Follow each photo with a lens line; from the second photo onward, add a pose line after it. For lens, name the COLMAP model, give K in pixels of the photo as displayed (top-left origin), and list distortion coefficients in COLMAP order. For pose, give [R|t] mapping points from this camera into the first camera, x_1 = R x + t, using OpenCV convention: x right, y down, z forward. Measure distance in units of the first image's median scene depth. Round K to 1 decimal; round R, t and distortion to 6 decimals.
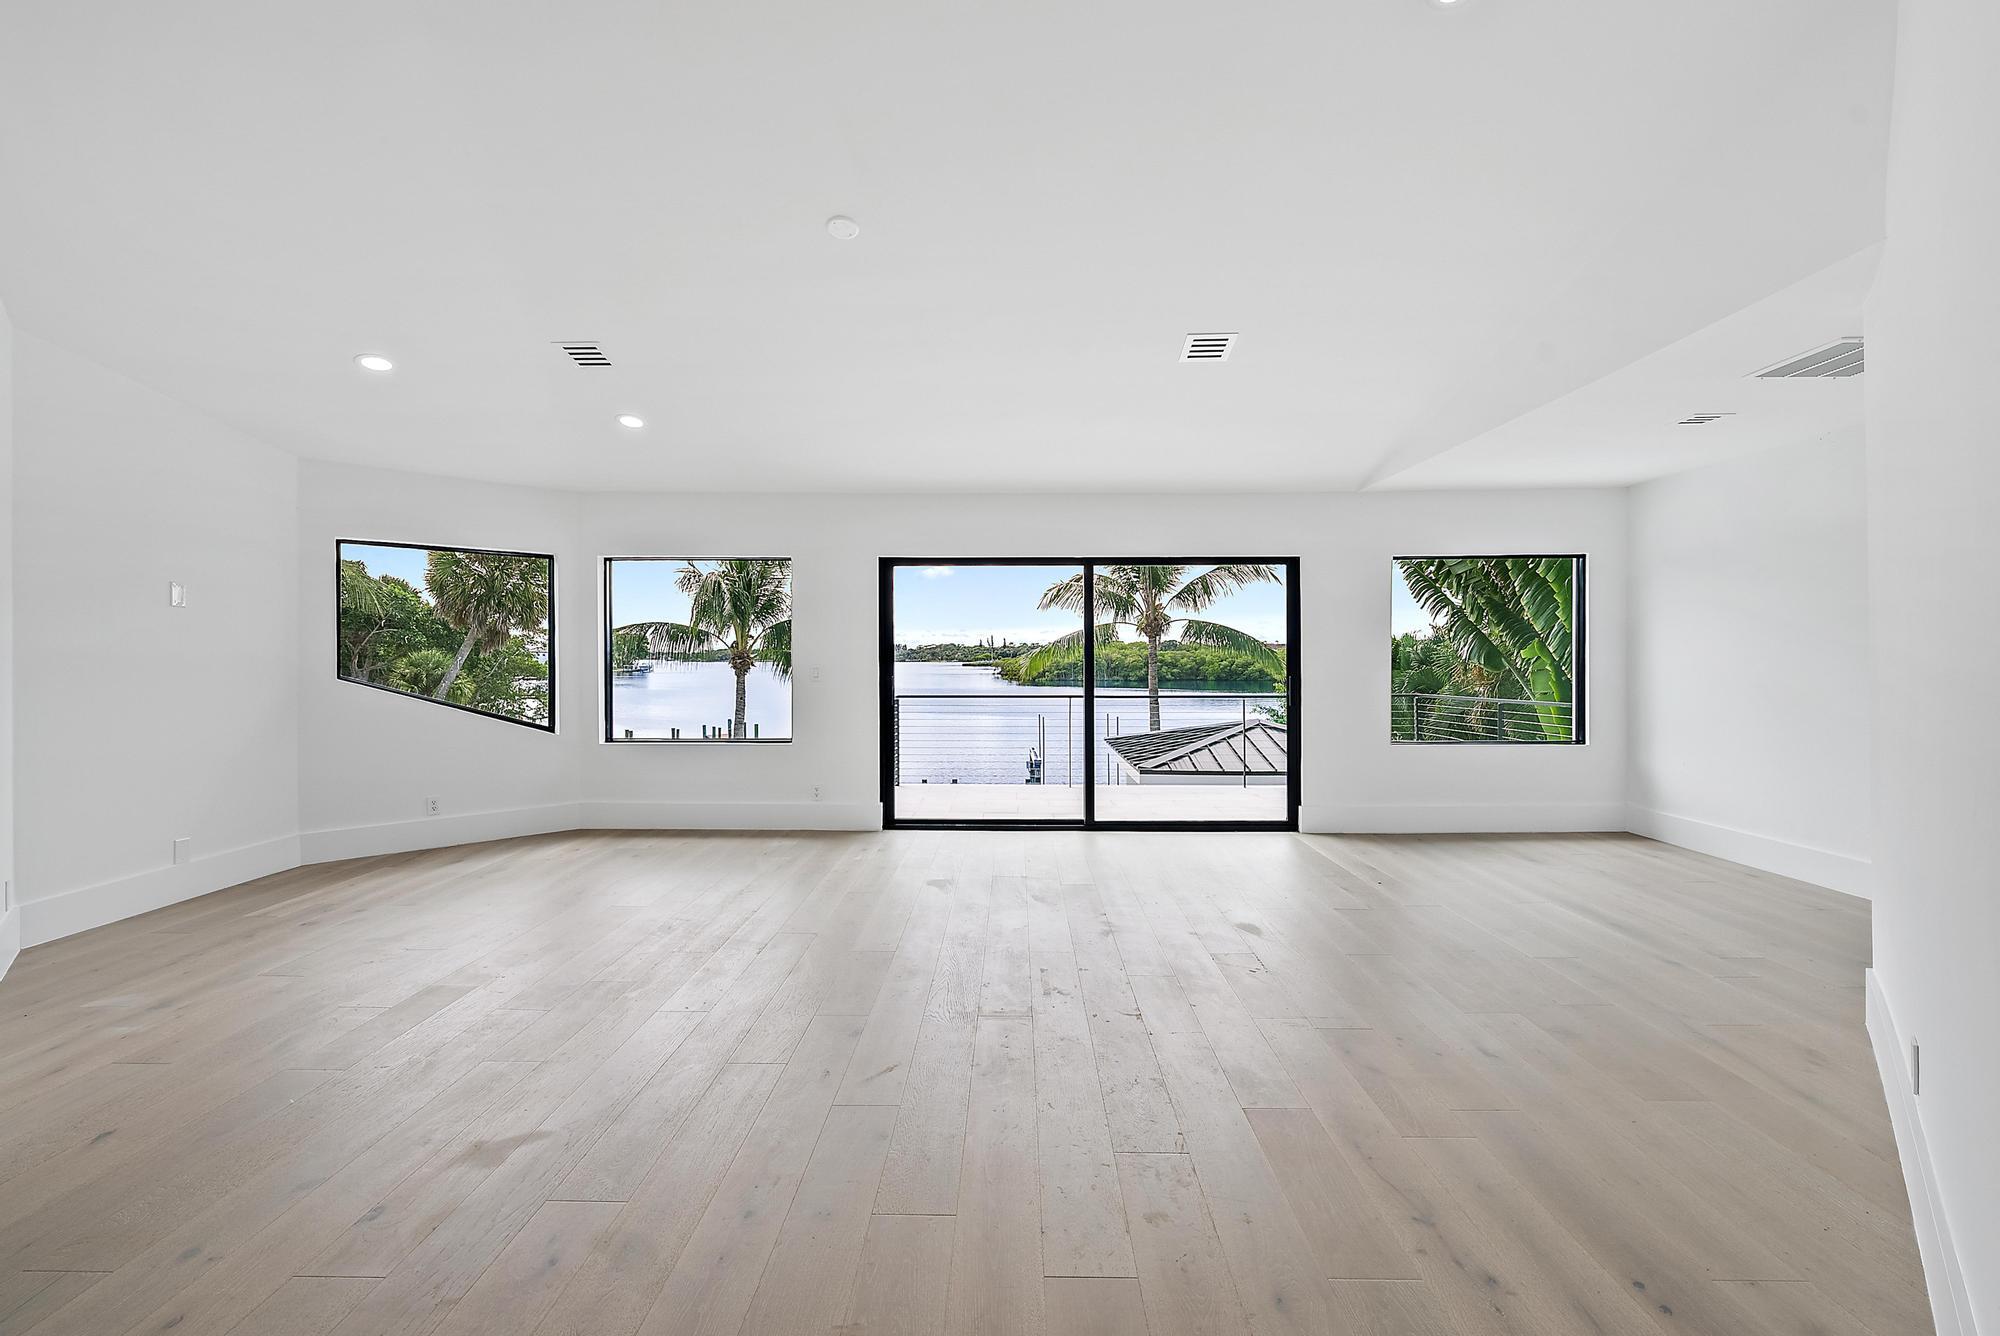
lens RADIAL K [[857.8, 0, 991.0], [0, 857.8, 665.5], [0, 0, 1]] dist [-0.000890, -0.000005]
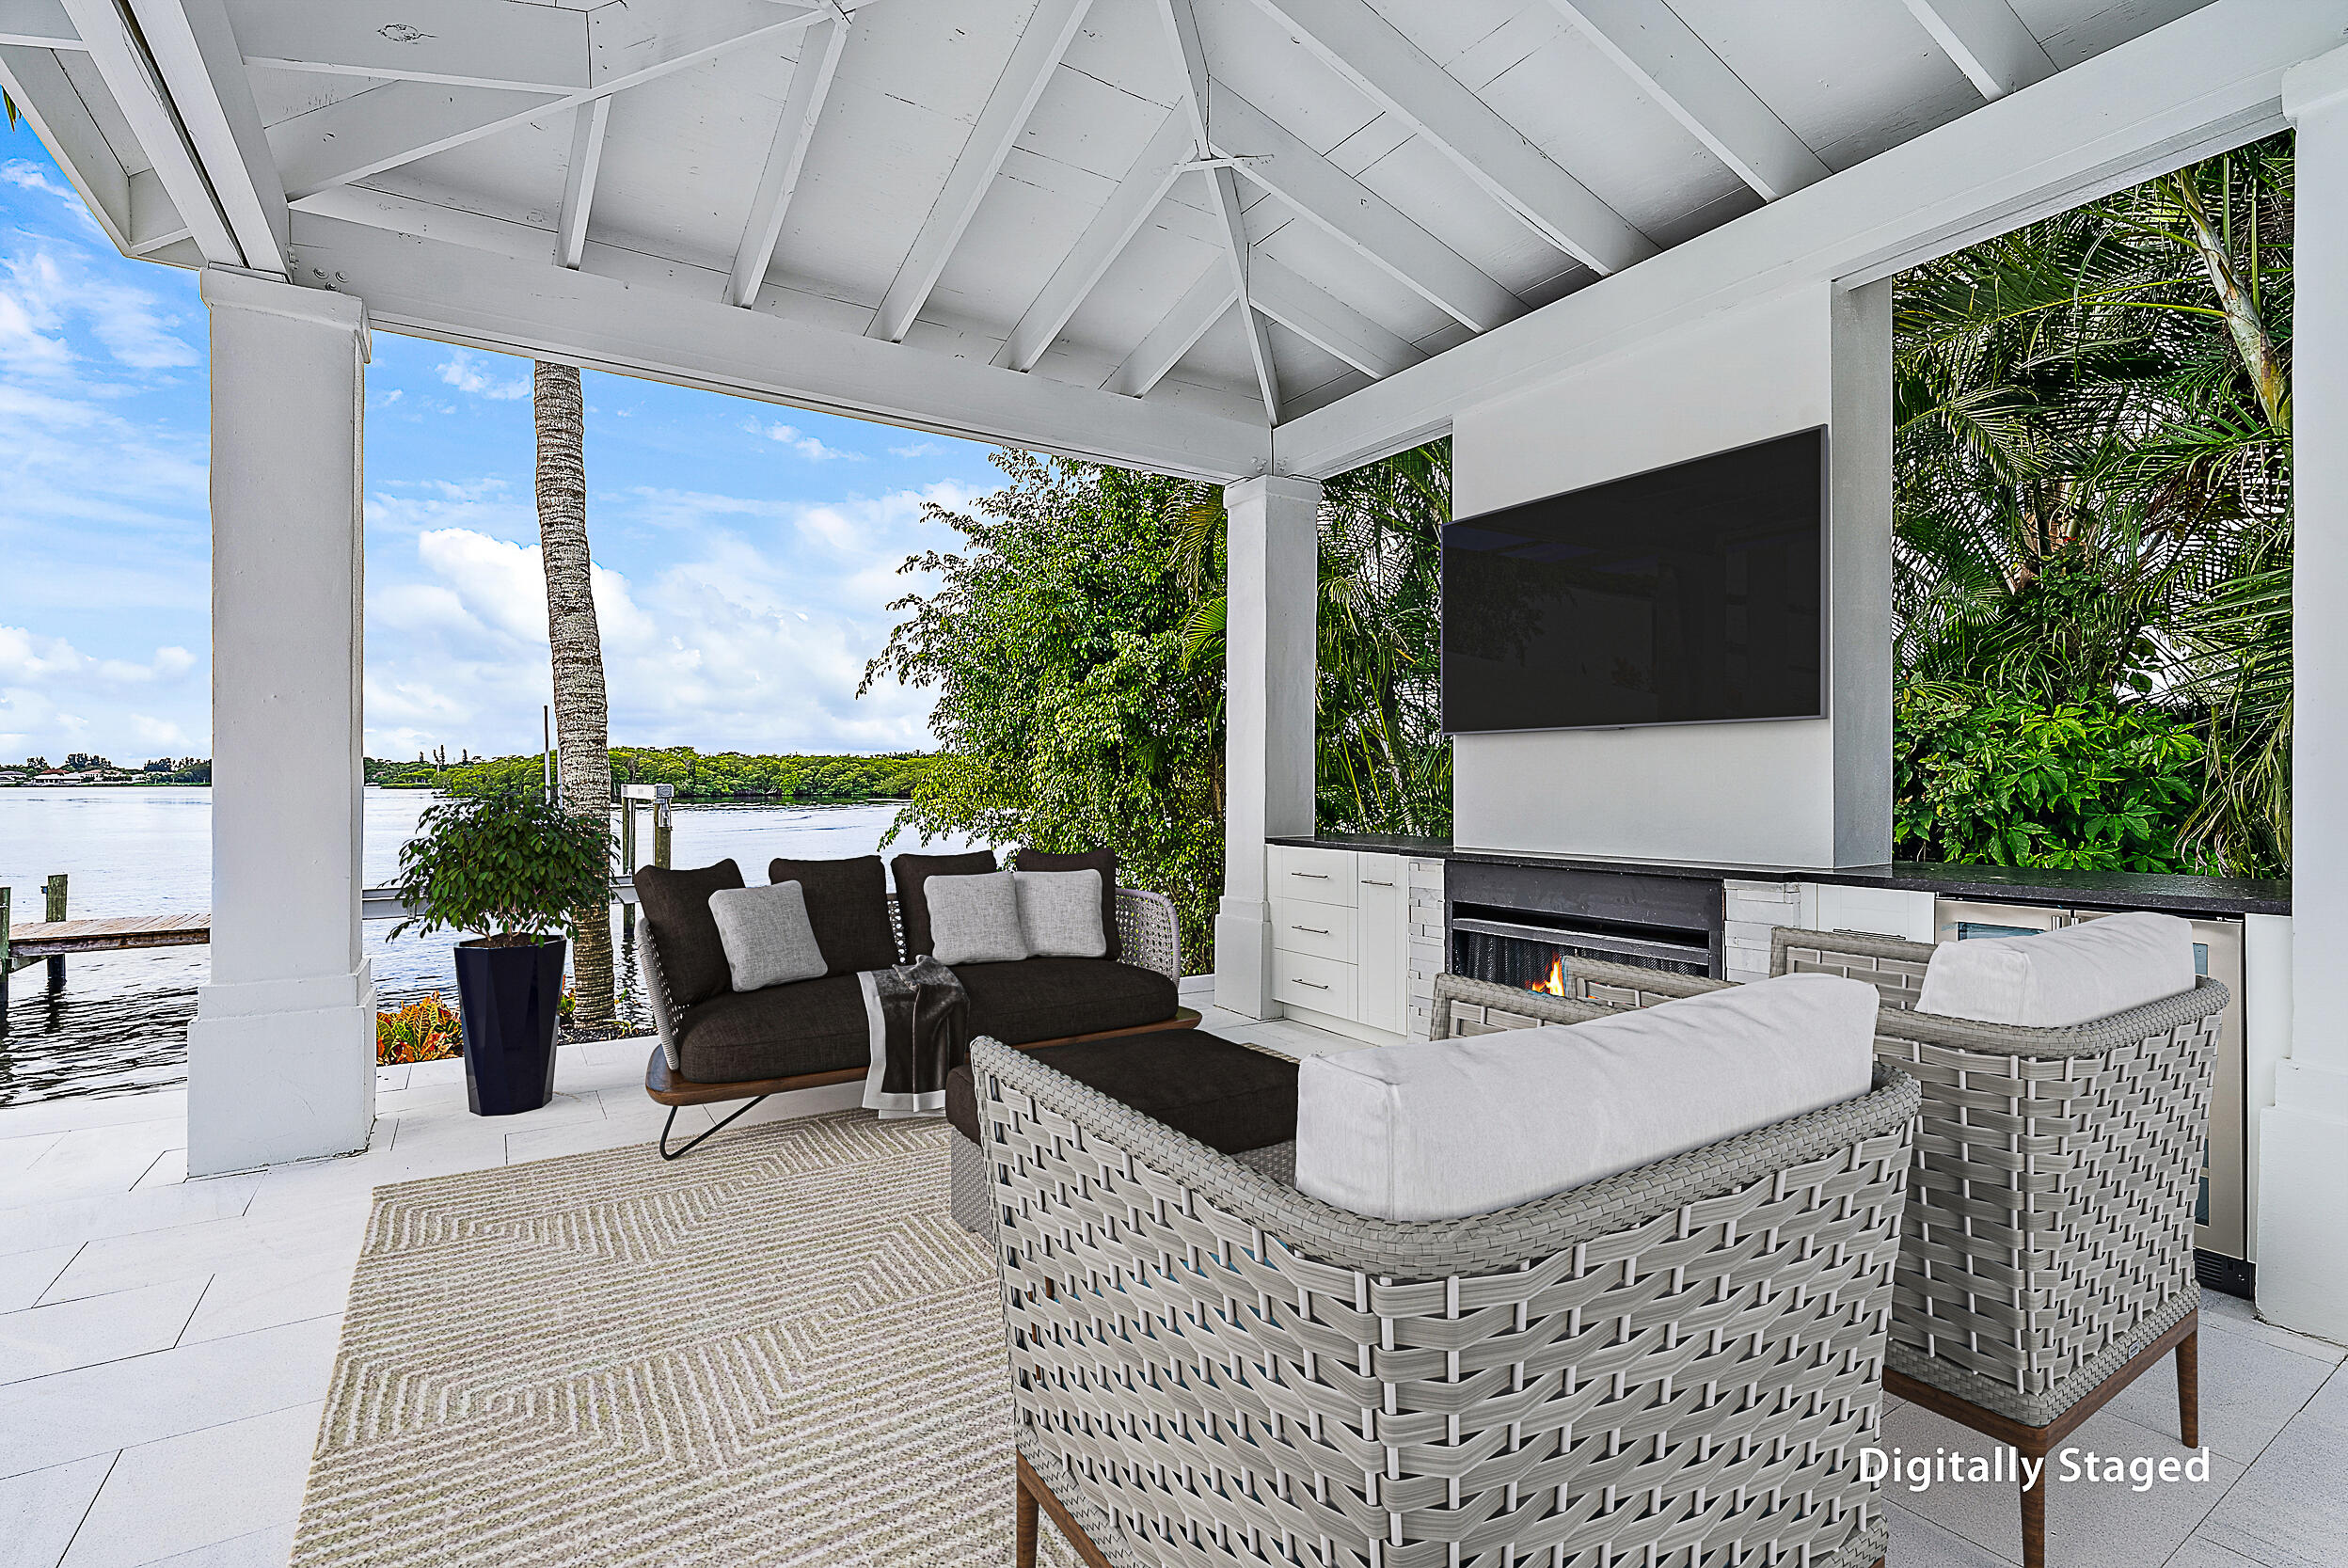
lens RADIAL K [[1069.9, 0, 1176.0], [0, 1069.9, 784.4], [0, 0, 1]] dist [0.002278, -0.000519]
pose [[0.825513, -0.003507, 0.564372, 0.164280], [0.006968, 0.999968, -0.003978, 0.181127], [-0.564340, 0.007217, 0.825511, 0.644857]]
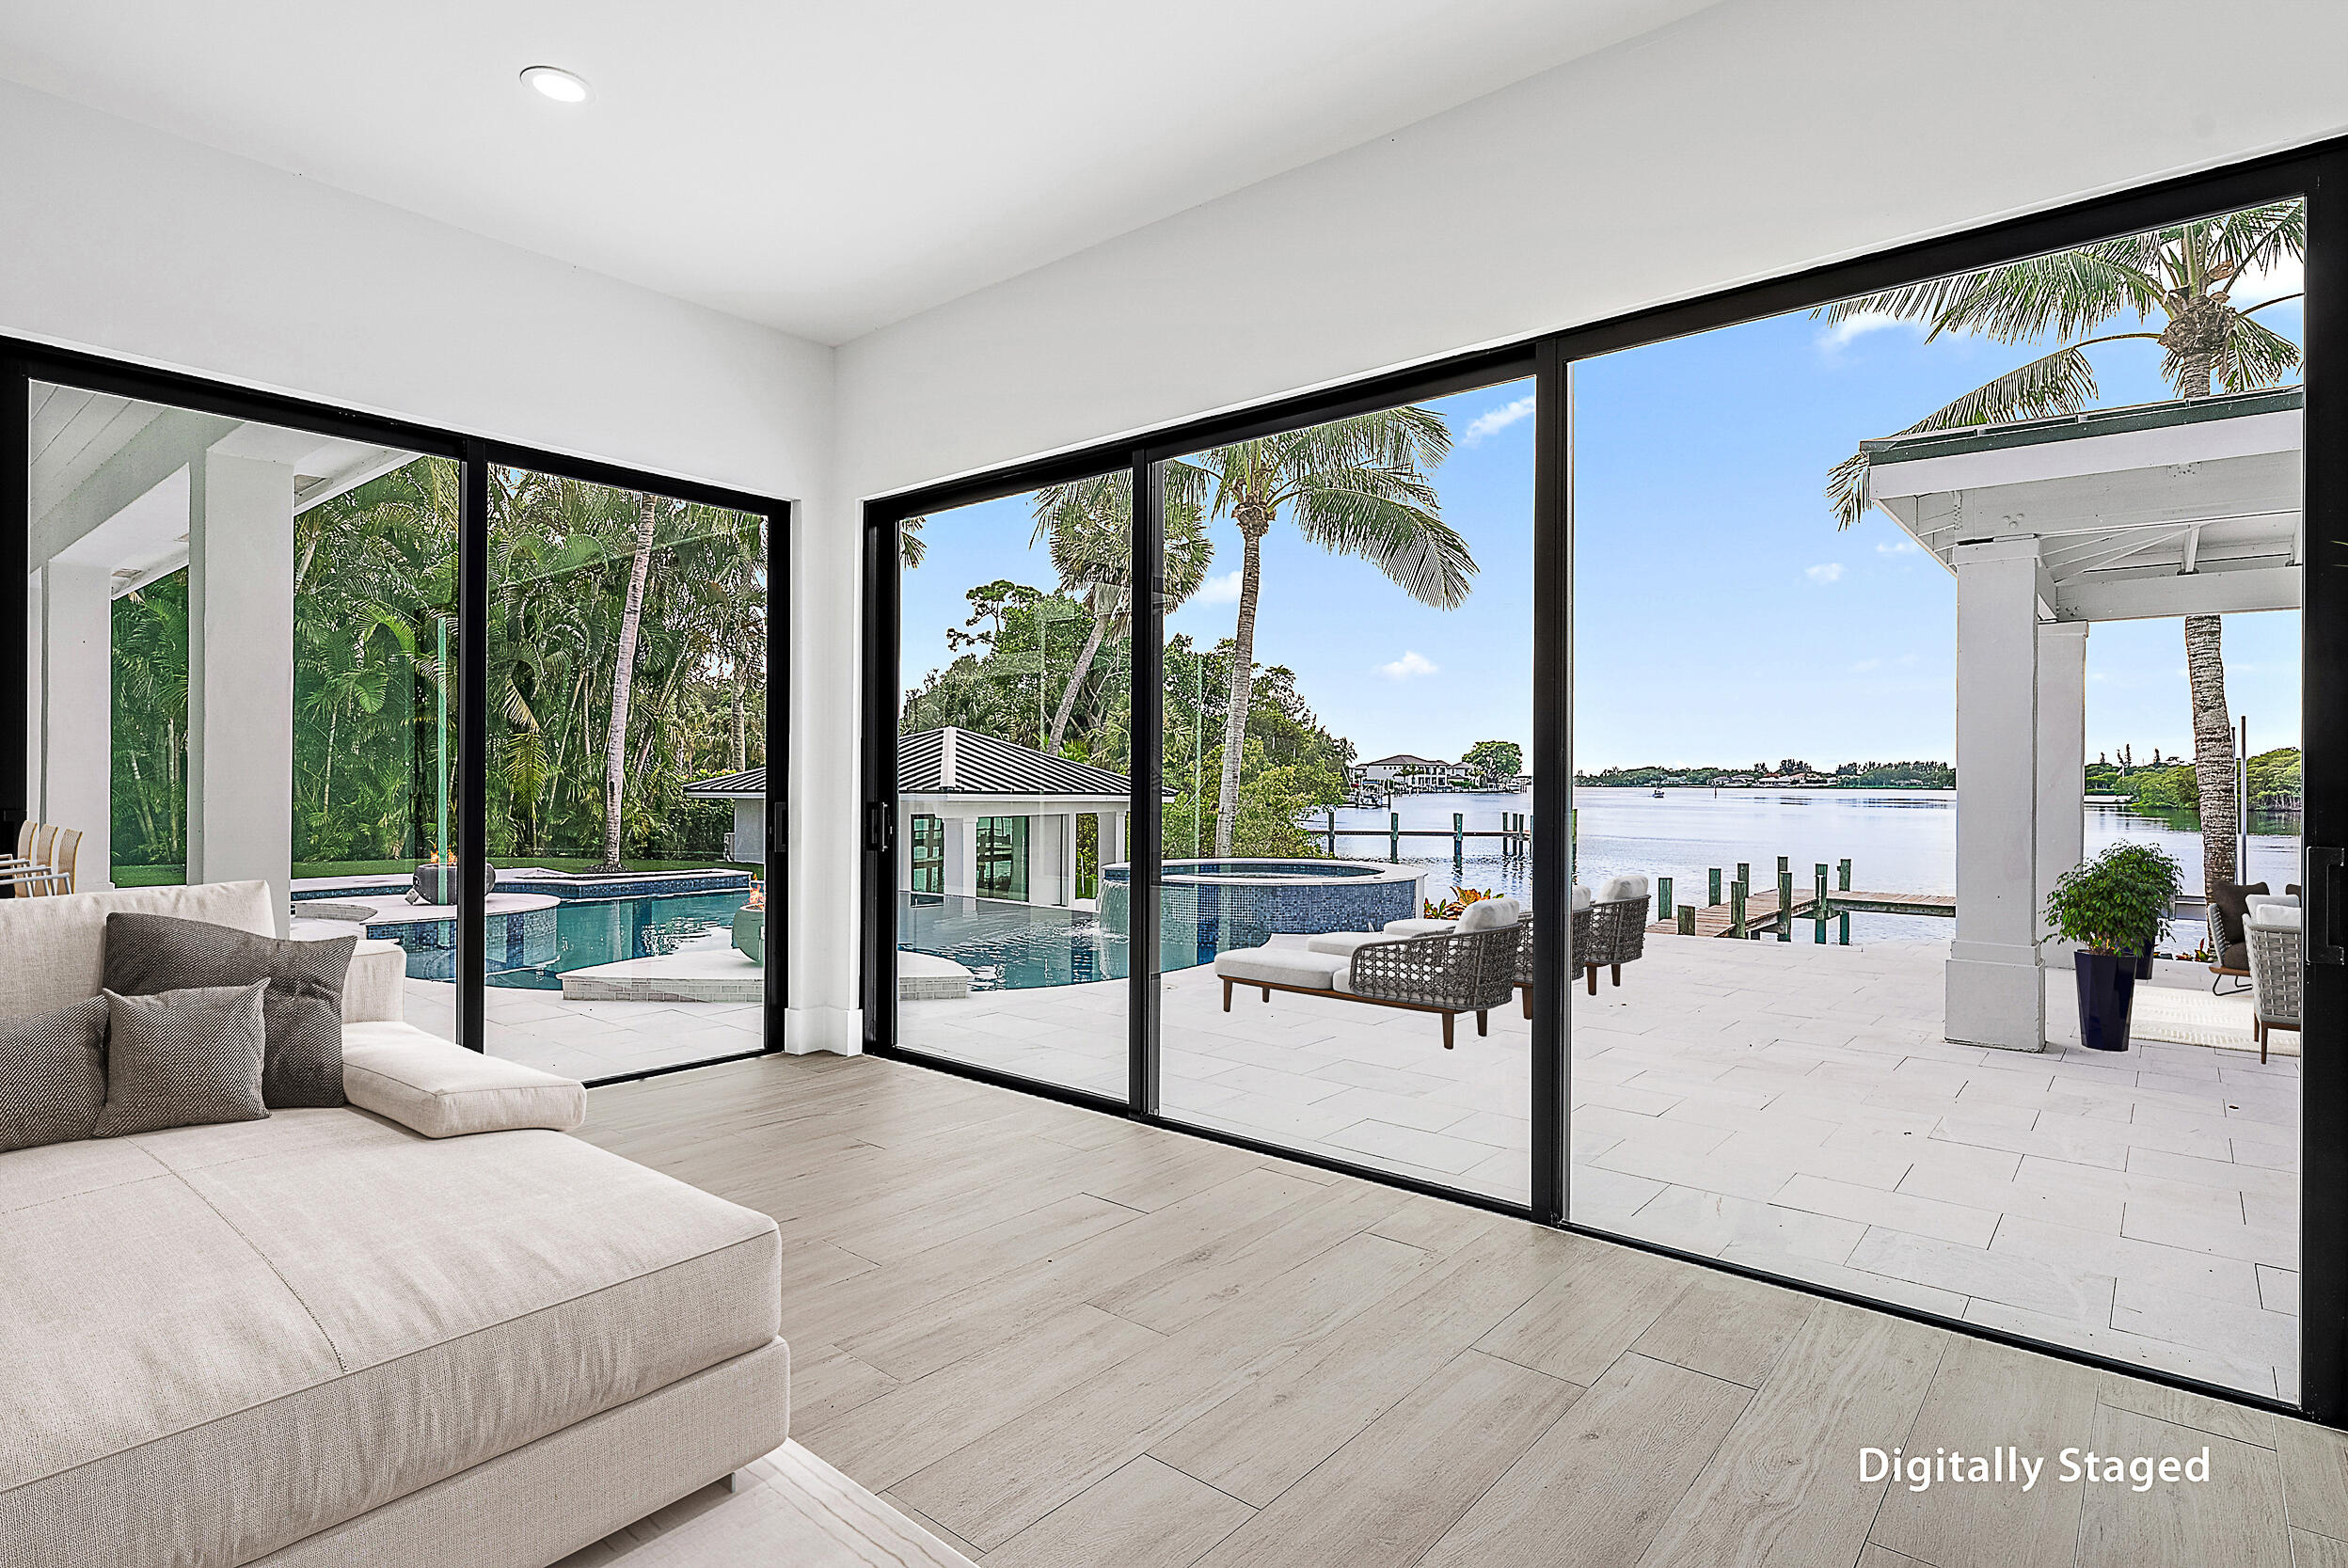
lens RADIAL K [[1200.7, 0, 1164.7], [0, 1200.7, 778.1], [0, 0, 1]] dist [0.002883, 0.000408]
pose [[0.780196, 0.006094, -0.625505, 0.166763], [-0.014223, 0.999867, -0.008000, 0.171951], [0.625373, 0.015139, 0.780179, 0.278171]]
